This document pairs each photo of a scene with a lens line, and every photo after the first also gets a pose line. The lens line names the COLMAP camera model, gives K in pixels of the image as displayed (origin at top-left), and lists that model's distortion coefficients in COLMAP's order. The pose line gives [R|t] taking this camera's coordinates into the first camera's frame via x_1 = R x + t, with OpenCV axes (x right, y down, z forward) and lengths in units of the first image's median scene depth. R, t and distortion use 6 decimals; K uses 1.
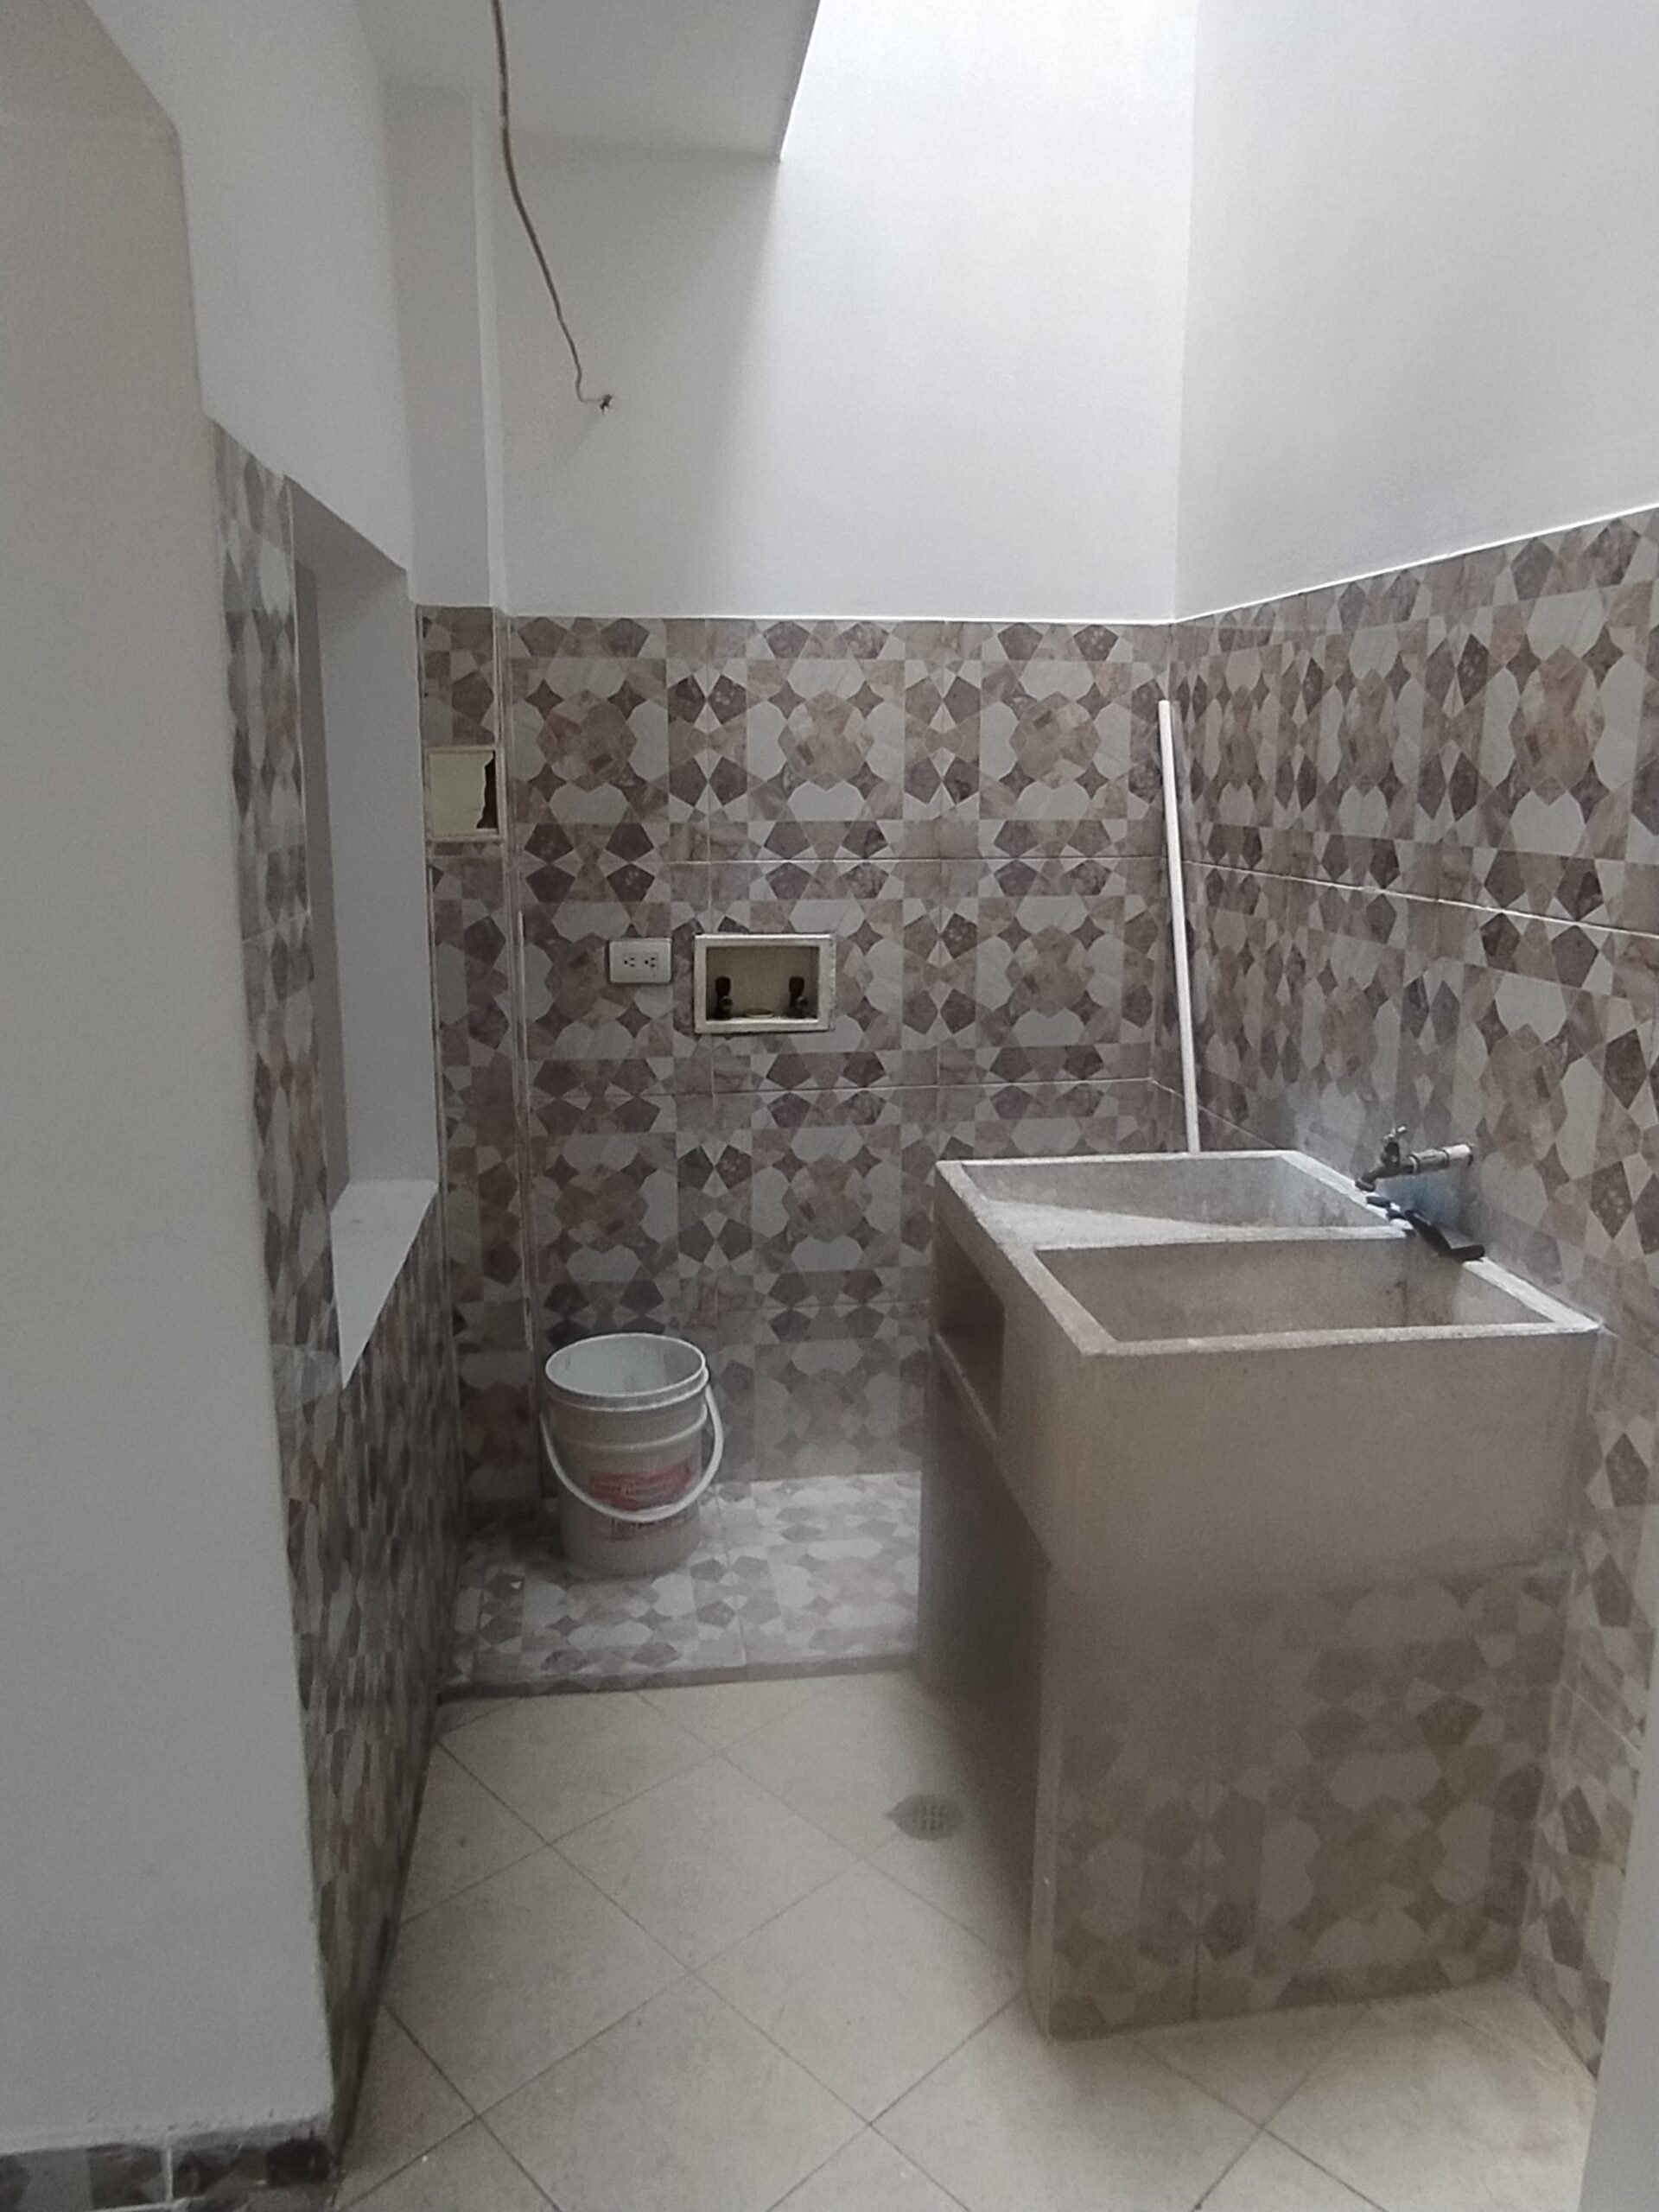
lens RADIAL K [[1549.1, 0, 782.7], [0, 1549.1, 1098.3], [0, 0, 1]] dist [-0.064201, 0.014752]
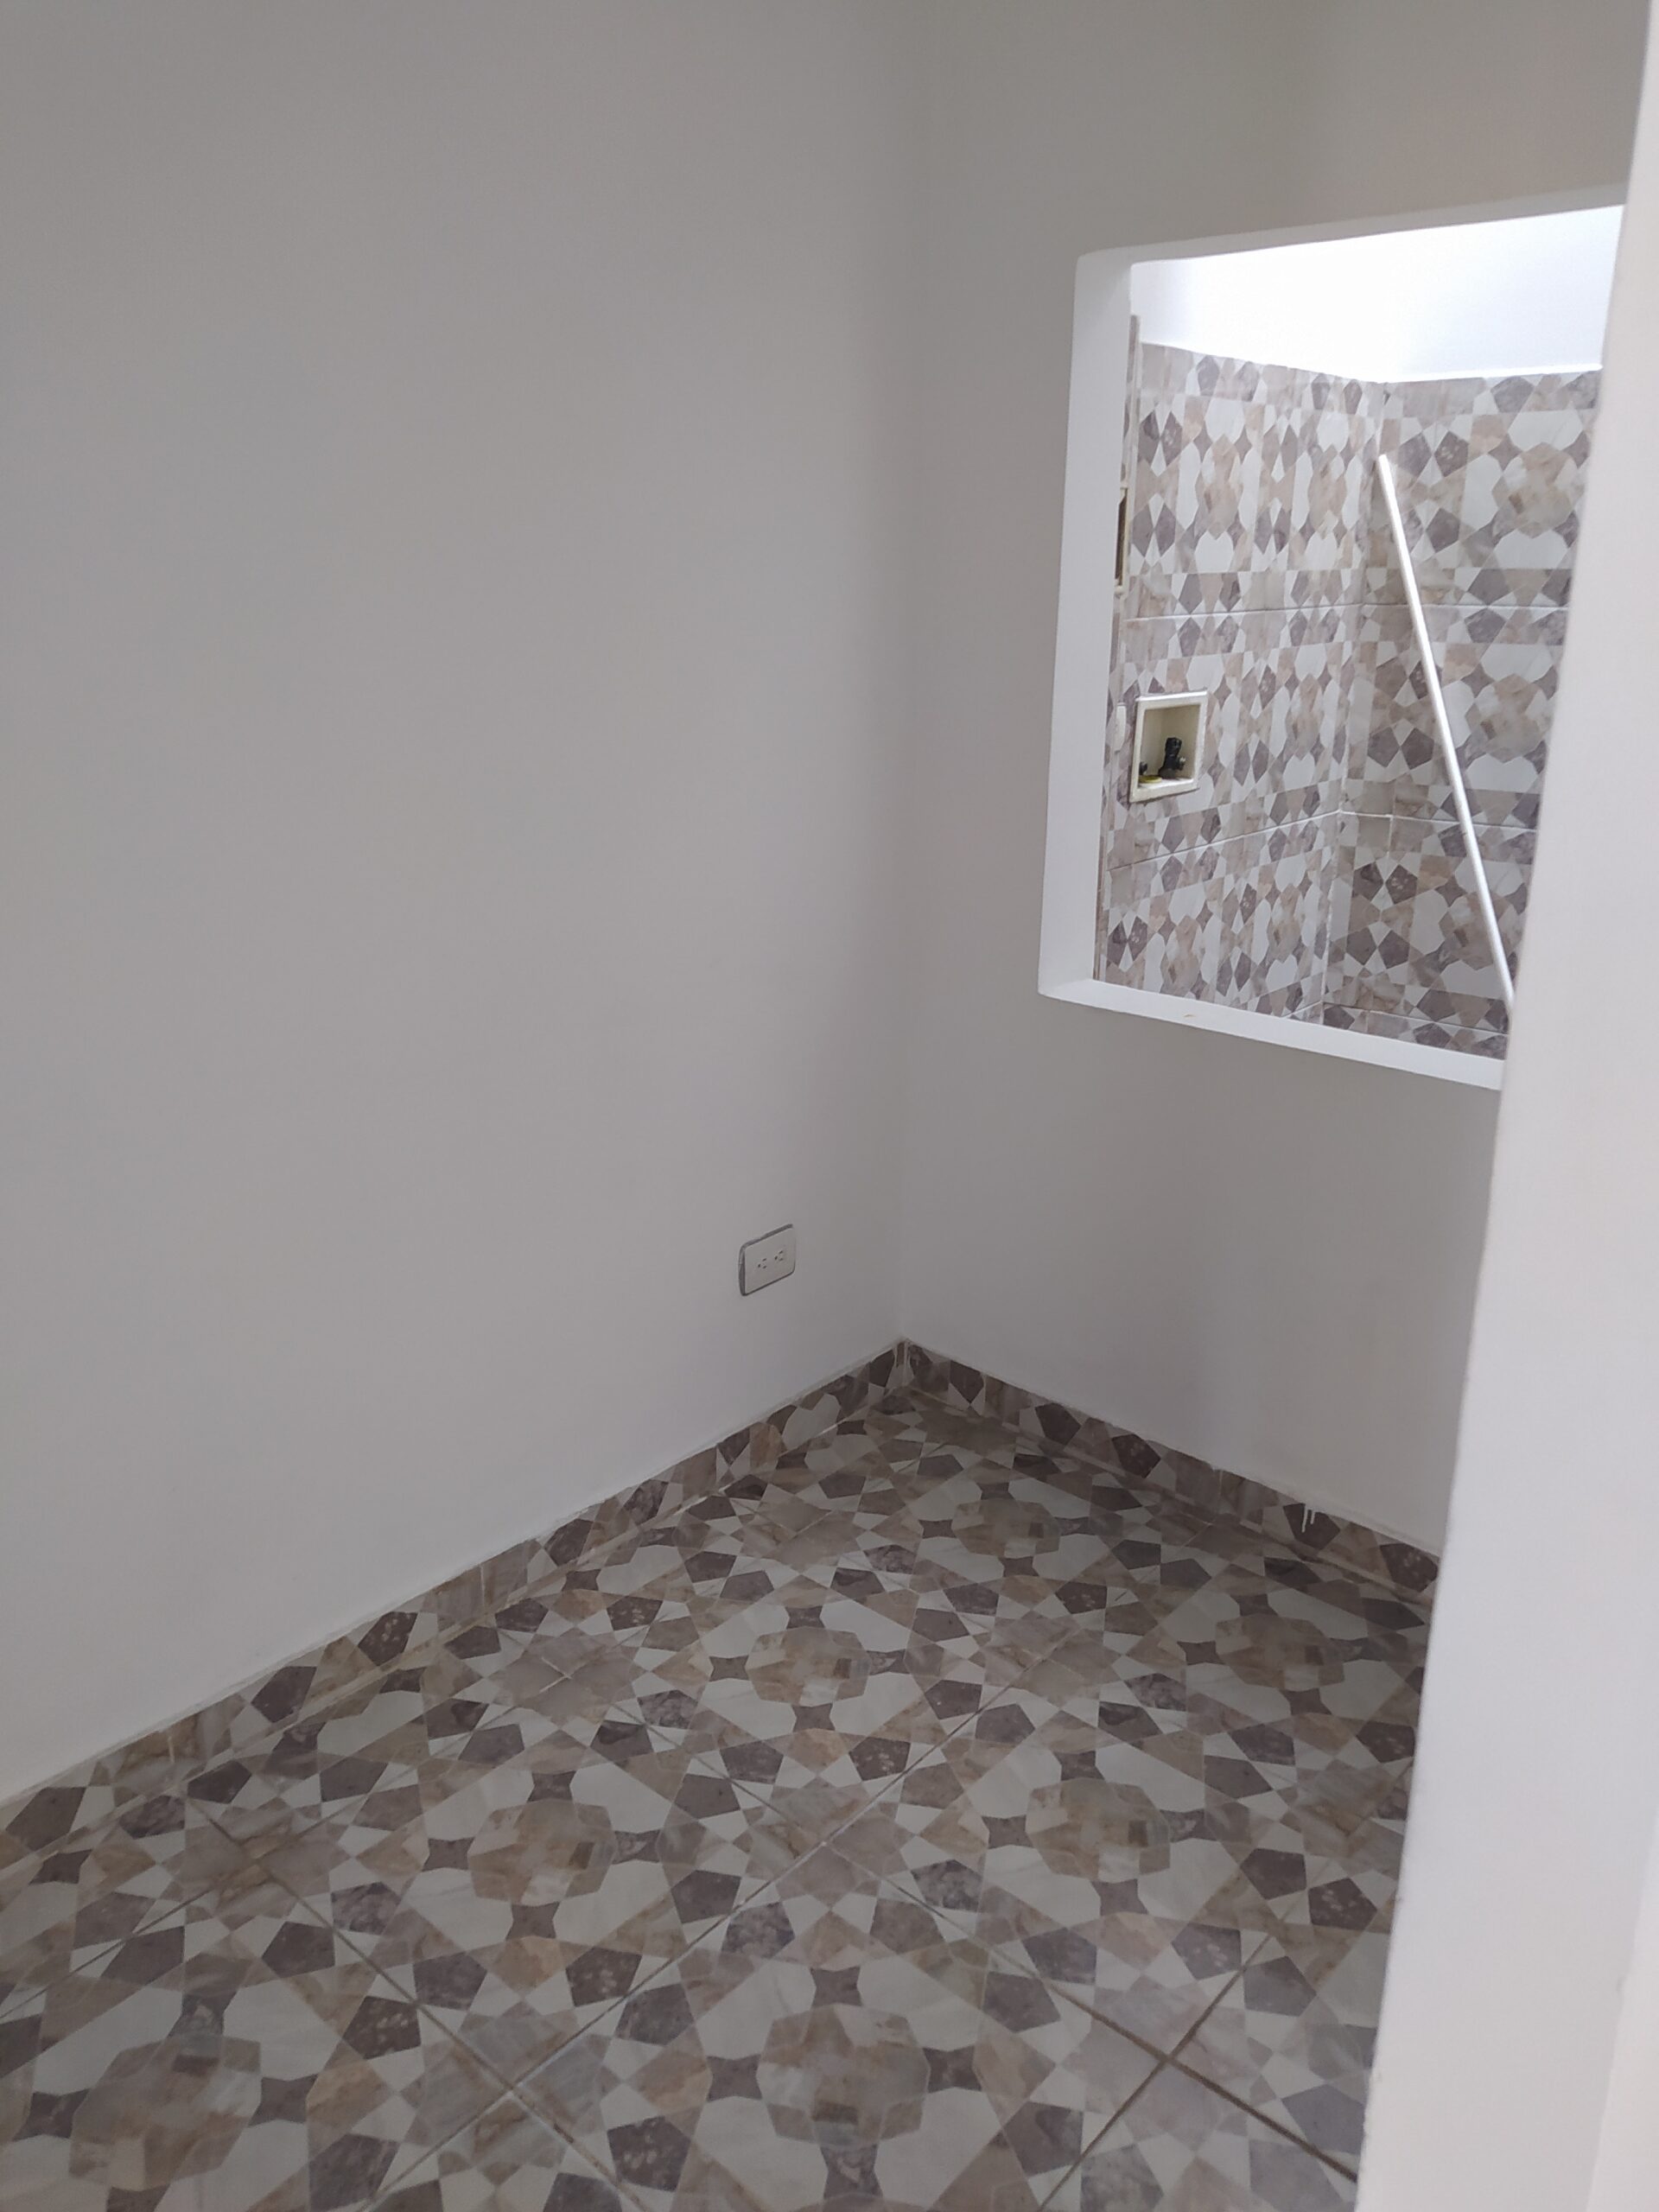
lens RADIAL K [[1738.3, 0, 829.2], [0, 1738.3, 1100.2], [0, 0, 1]] dist [0.068096, -0.039423]
pose [[0.739703, -0.193623, 0.644476, -0.945011], [0.113697, 0.979903, 0.163901, -0.060773], [-0.663259, -0.047963, 0.746852, 0.309044]]
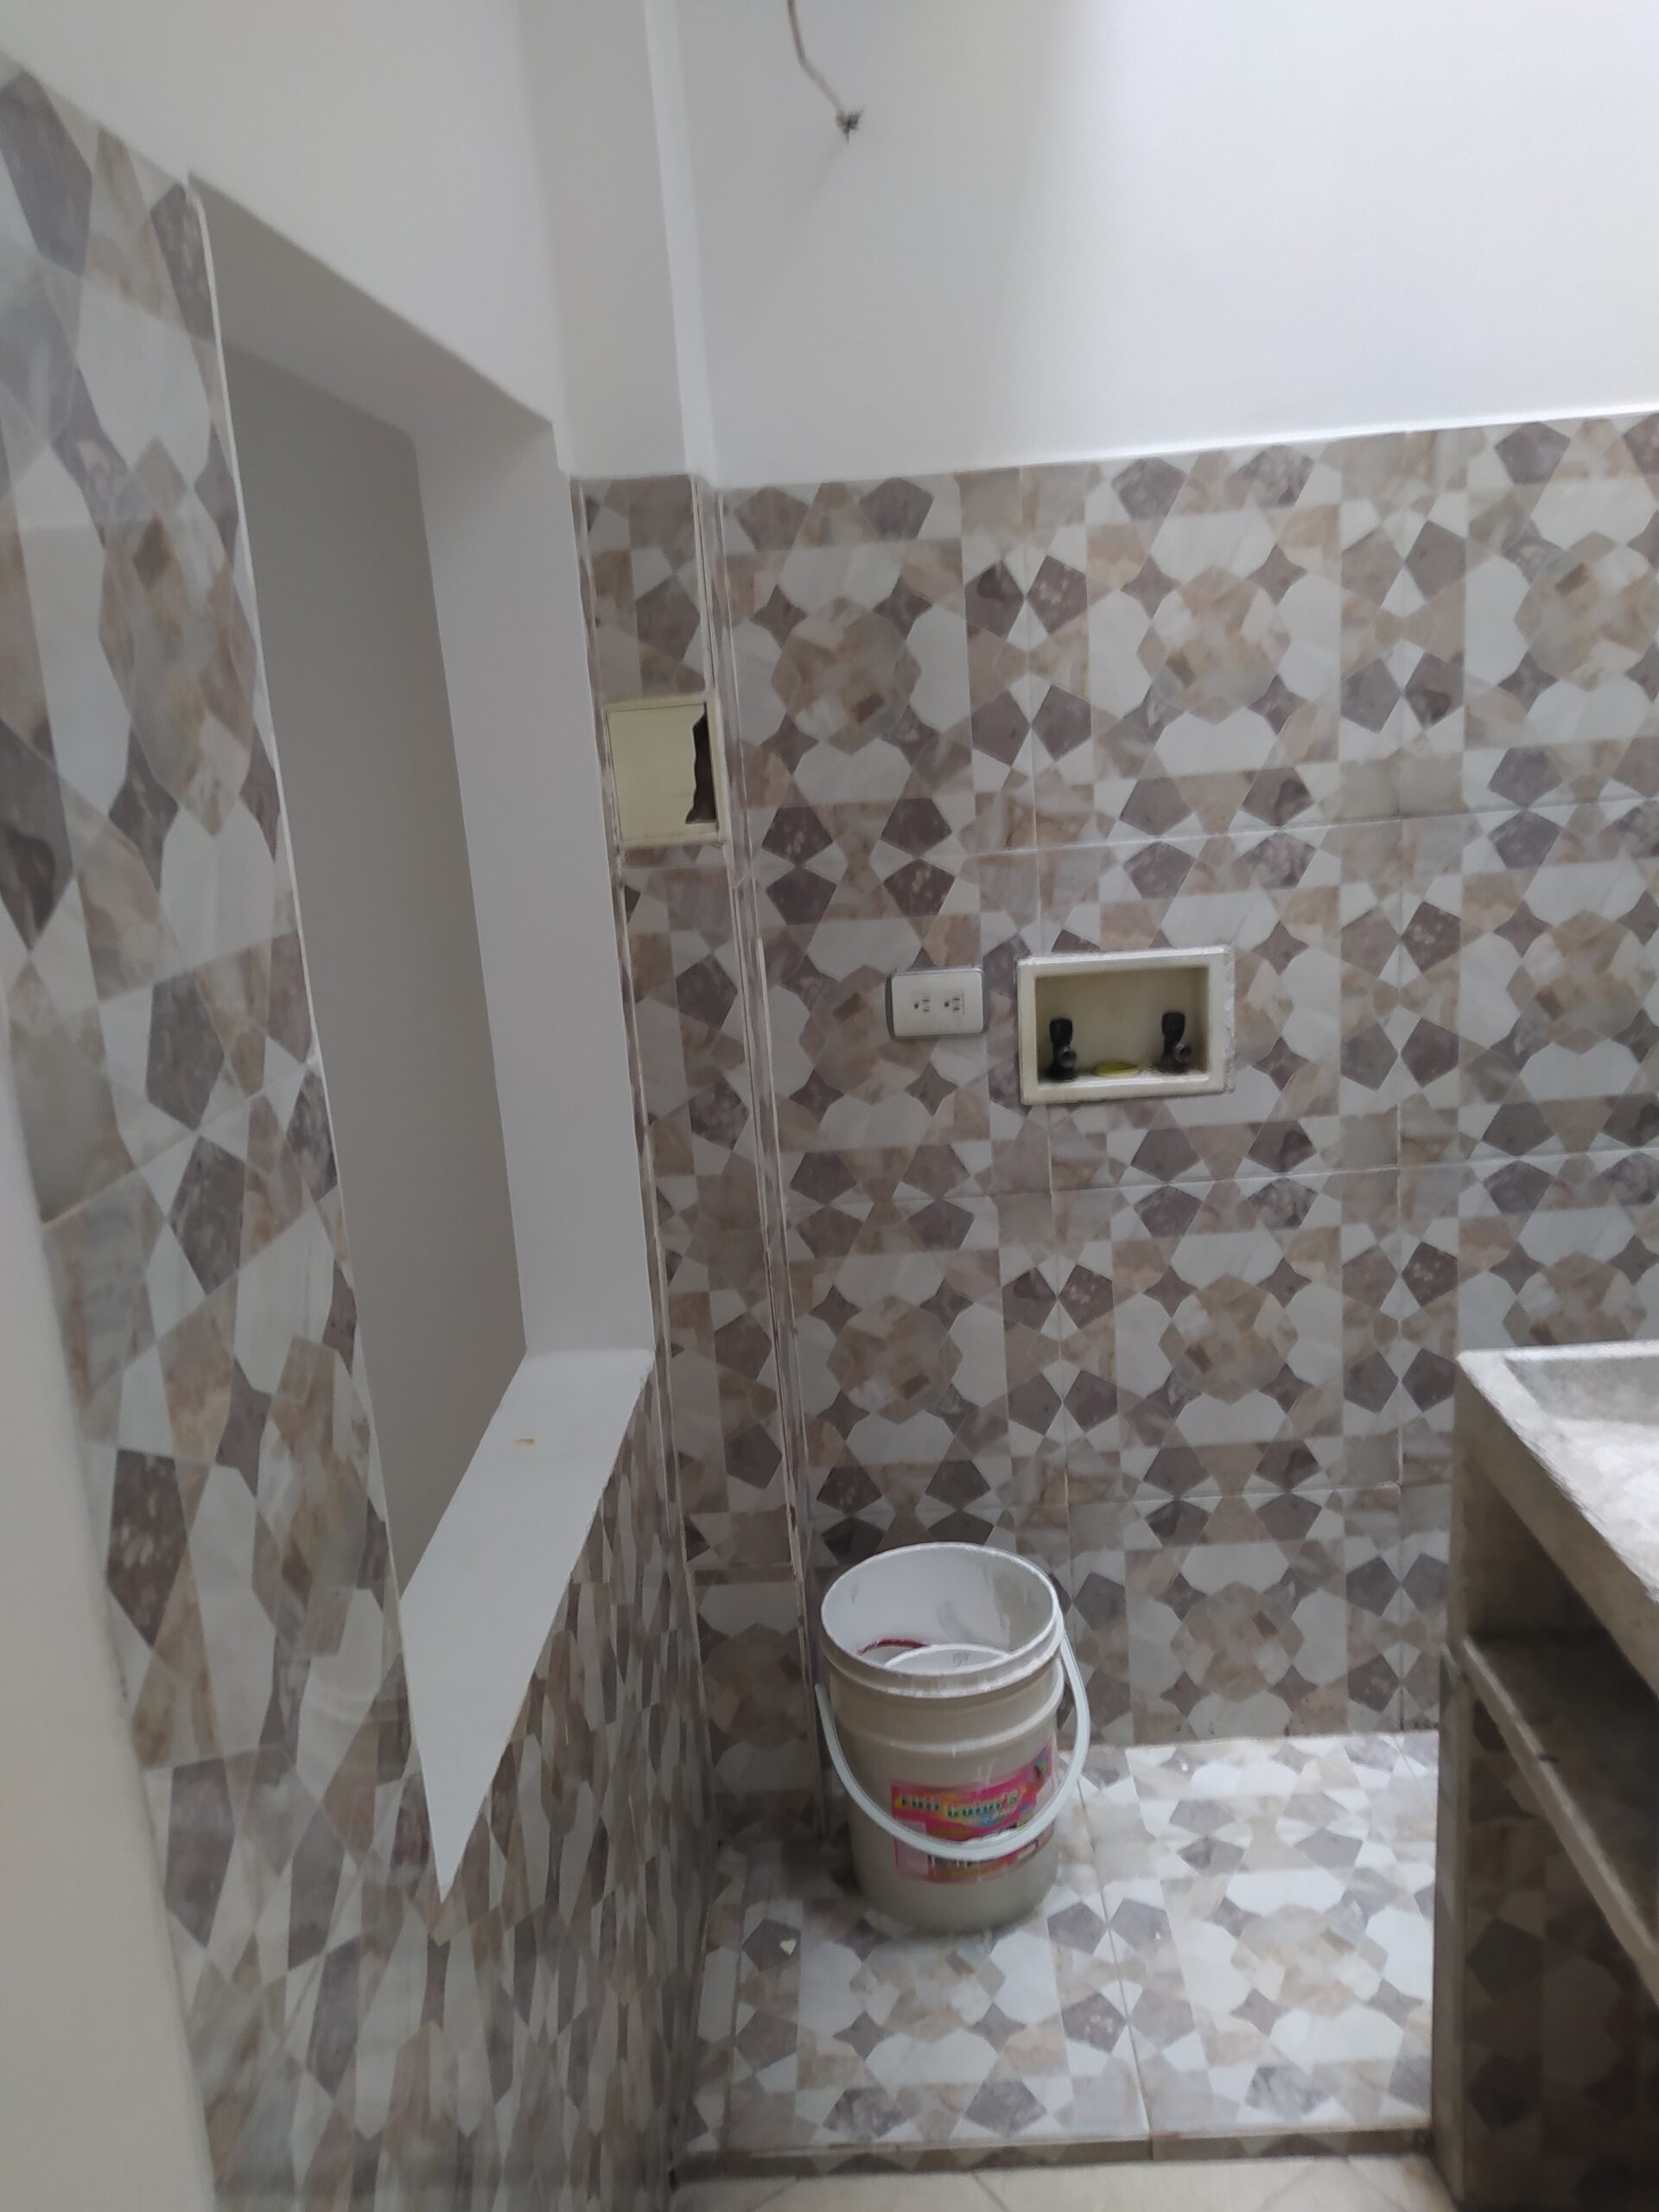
lens RADIAL K [[1738.3, 0, 809.7], [0, 1738.3, 1152.5], [0, 0, 1]] dist [0.068096, -0.039423]
pose [[0.986041, -0.031827, -0.163432, -0.025229], [0.039397, 0.998286, 0.043284, -0.058286], [0.161775, -0.049119, 0.985605, 0.238858]]
